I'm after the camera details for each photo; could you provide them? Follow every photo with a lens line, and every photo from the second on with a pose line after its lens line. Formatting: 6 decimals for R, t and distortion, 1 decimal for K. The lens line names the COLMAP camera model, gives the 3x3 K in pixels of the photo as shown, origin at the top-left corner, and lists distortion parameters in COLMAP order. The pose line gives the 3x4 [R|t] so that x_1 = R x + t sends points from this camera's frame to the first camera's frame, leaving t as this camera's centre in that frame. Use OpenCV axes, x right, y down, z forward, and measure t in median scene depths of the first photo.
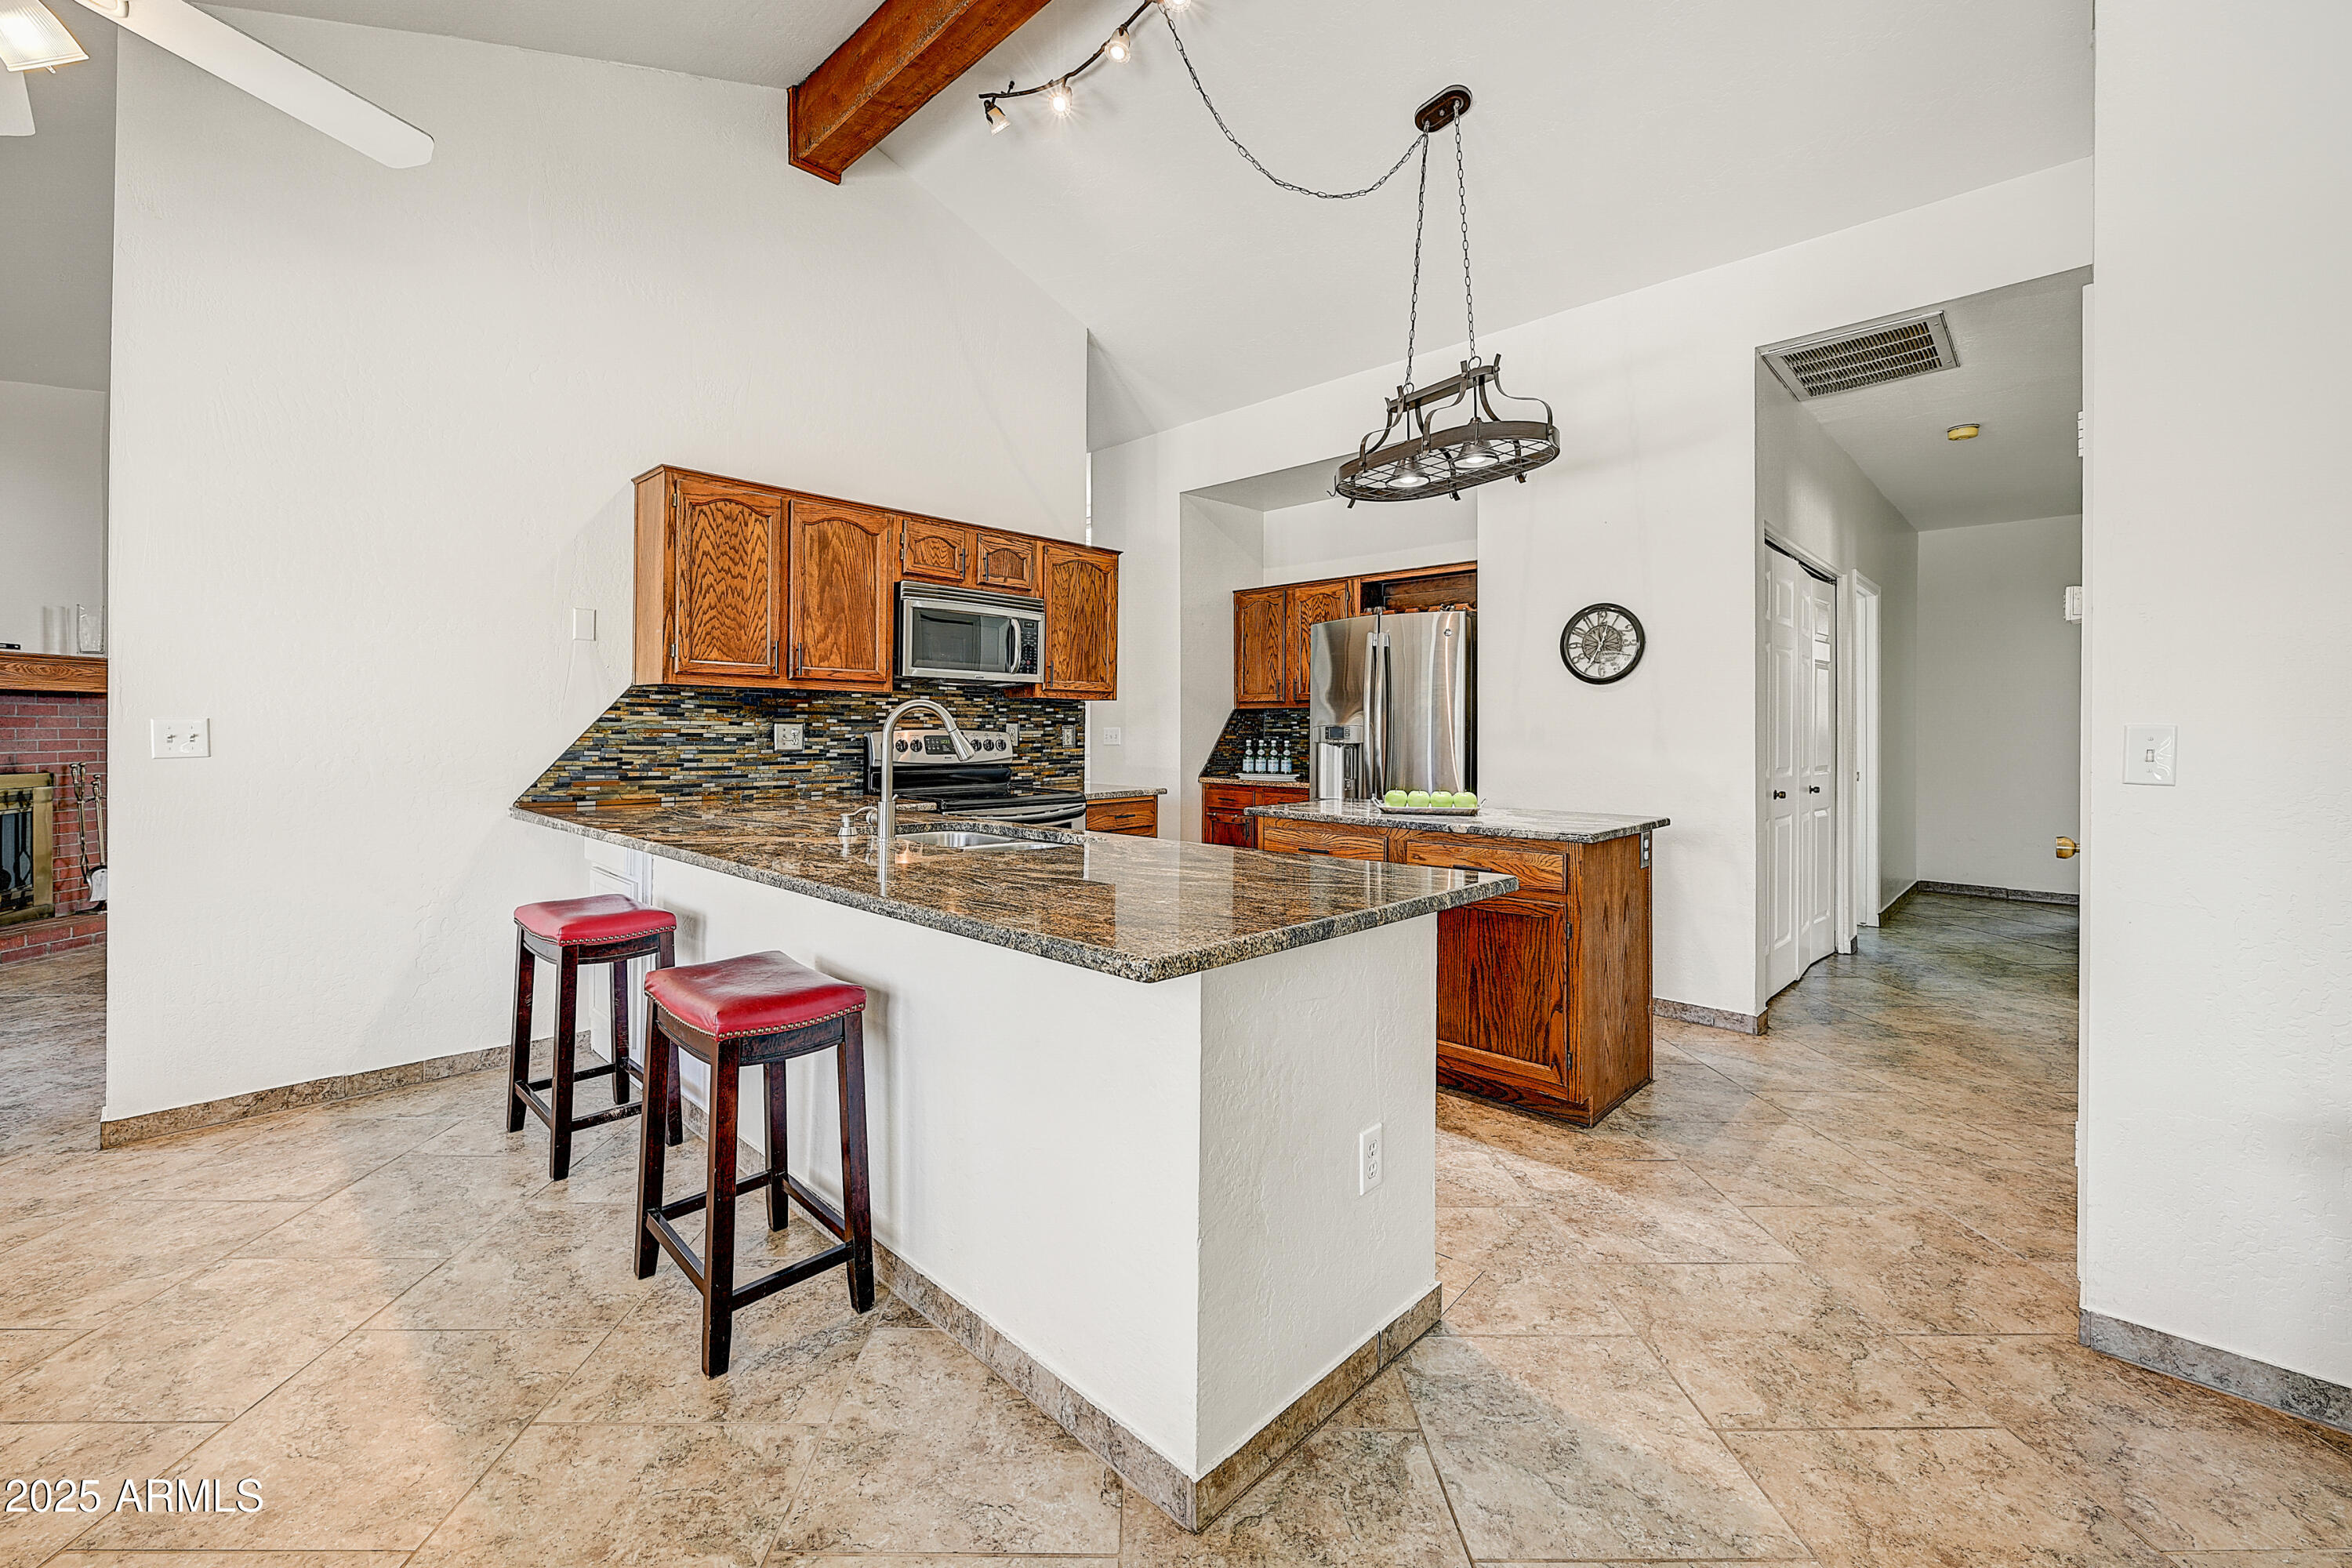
lens RADIAL K [[934.8, 0, 1167.6], [0, 934.8, 731.4], [0, 0, 1]] dist [0.003149, 0.000120]
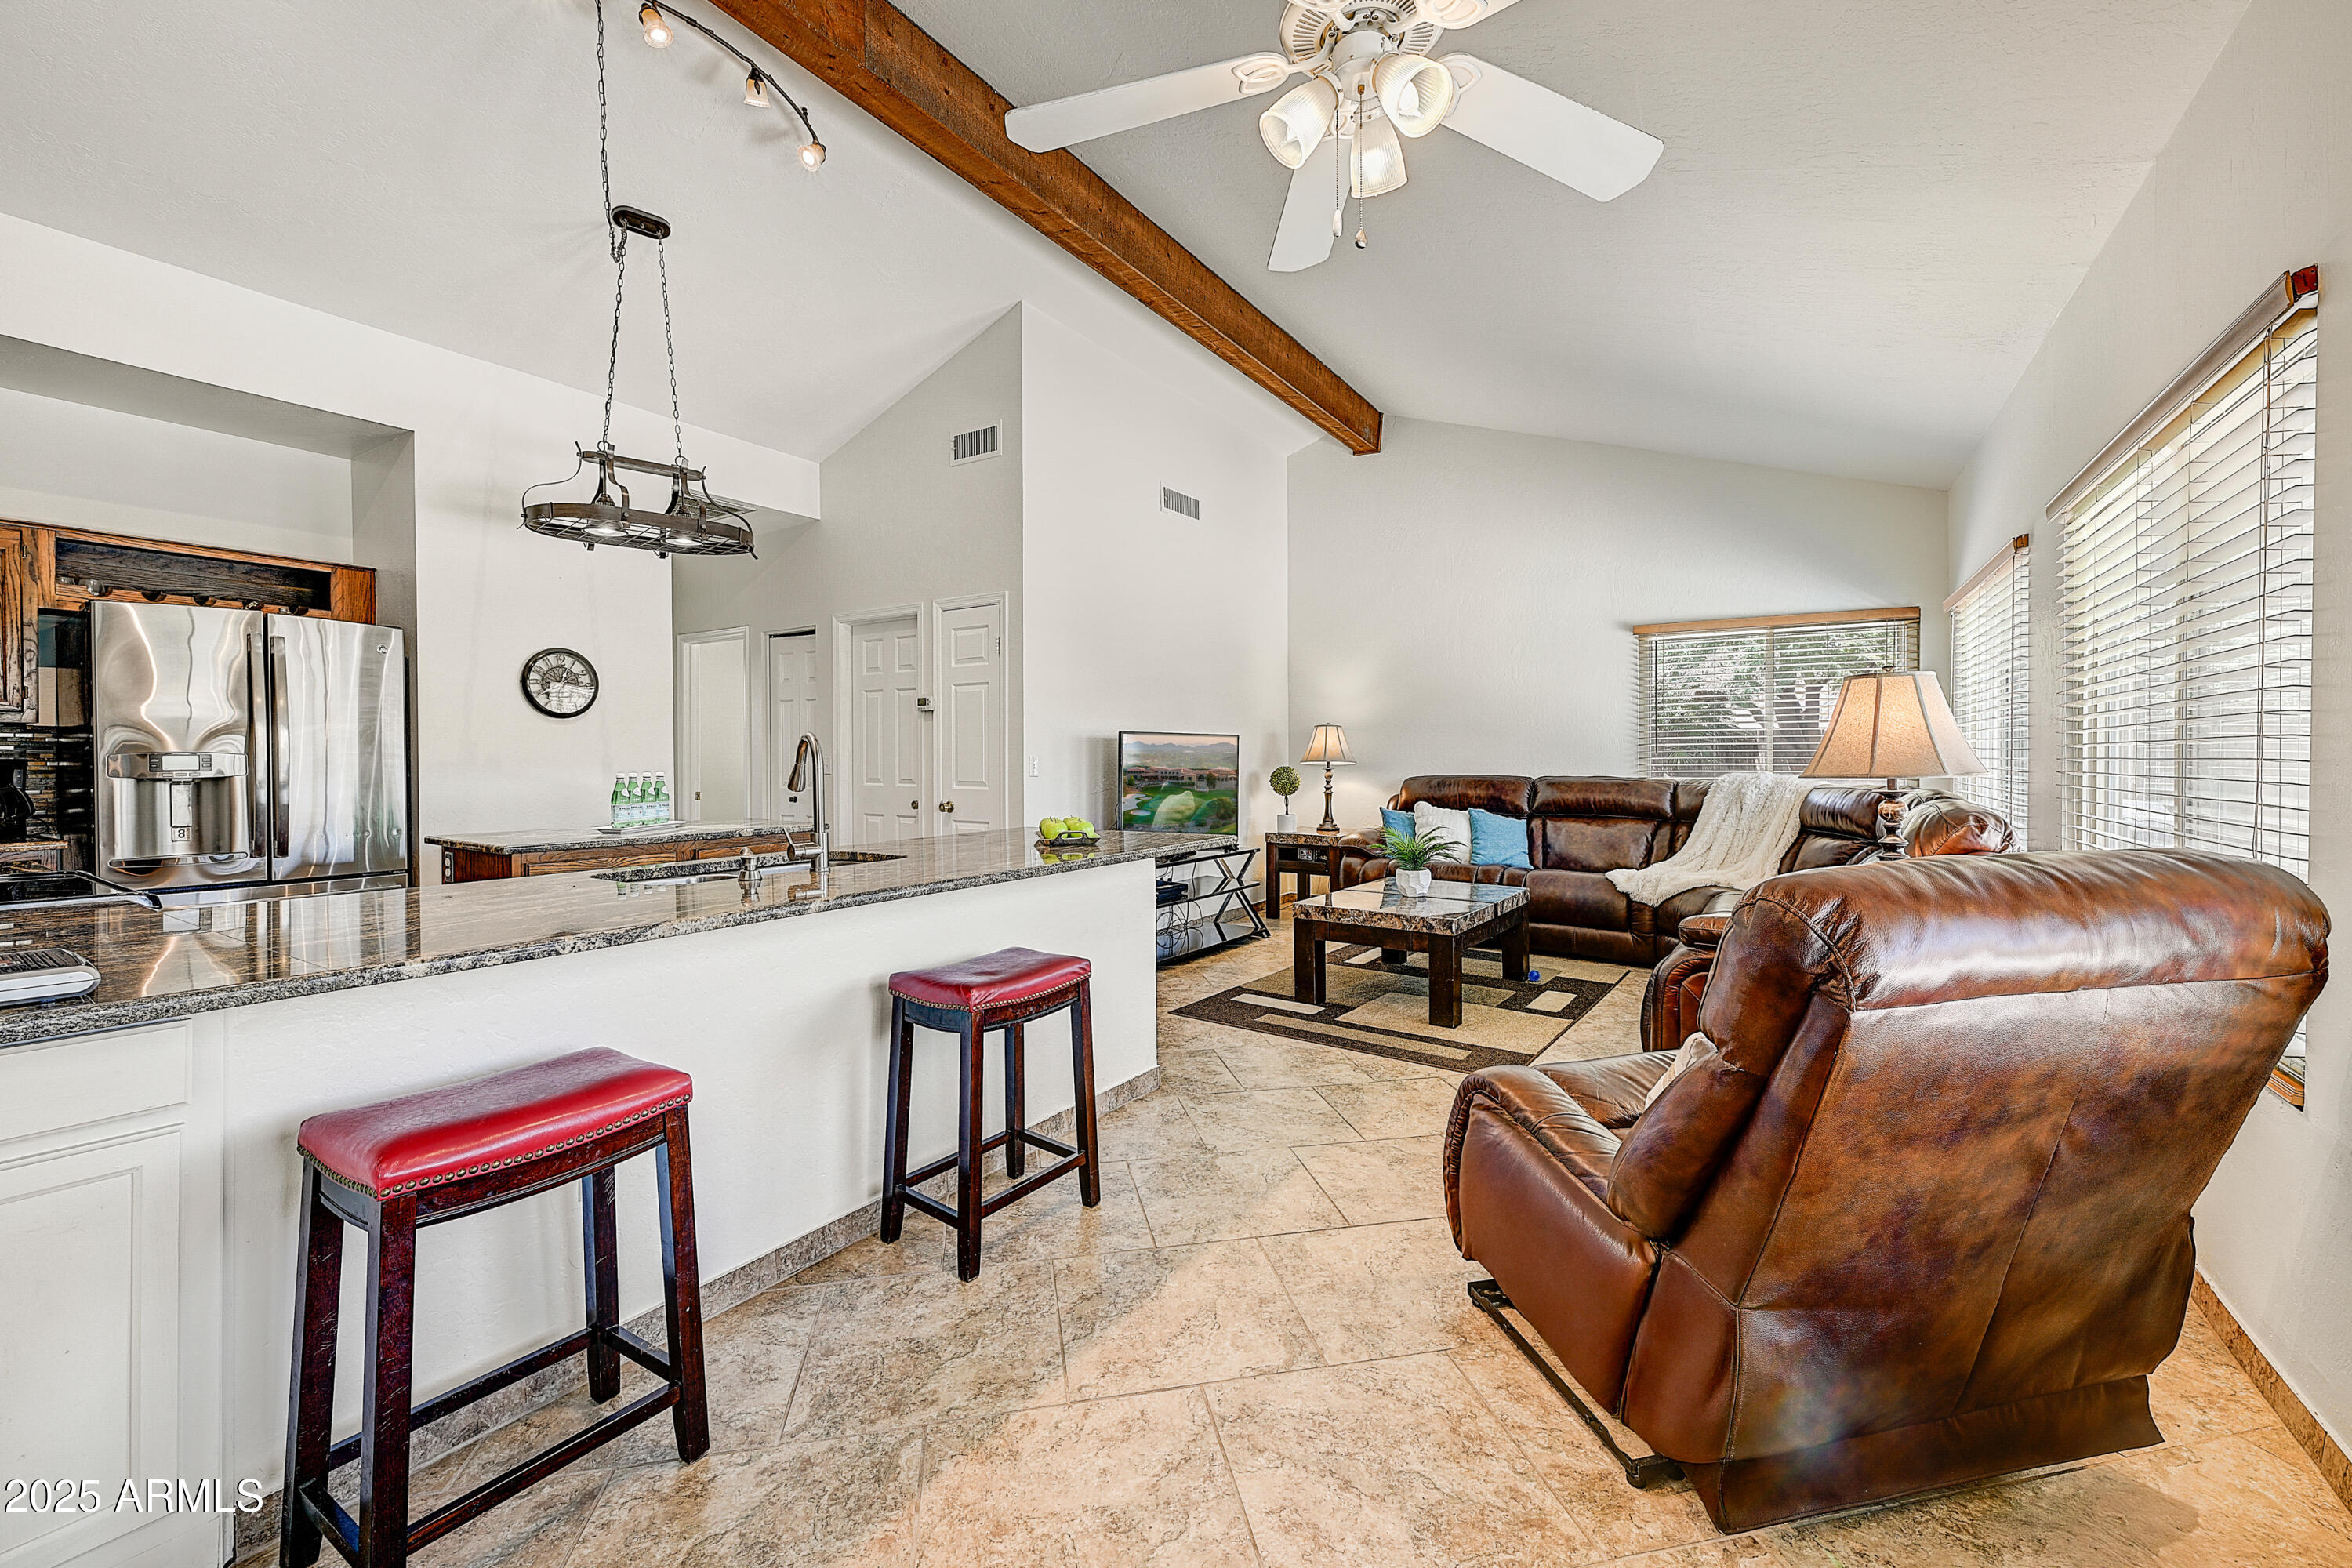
lens RADIAL K [[934.8, 0, 1176.6], [0, 934.8, 765.3], [0, 0, 1]] dist [0.003149, 0.000120]
pose [[-0.185738, -0.005936, 0.982581, -0.810826], [0.008764, 0.999932, 0.007698, 0.004307], [-0.982560, 0.010041, -0.185673, 0.483632]]
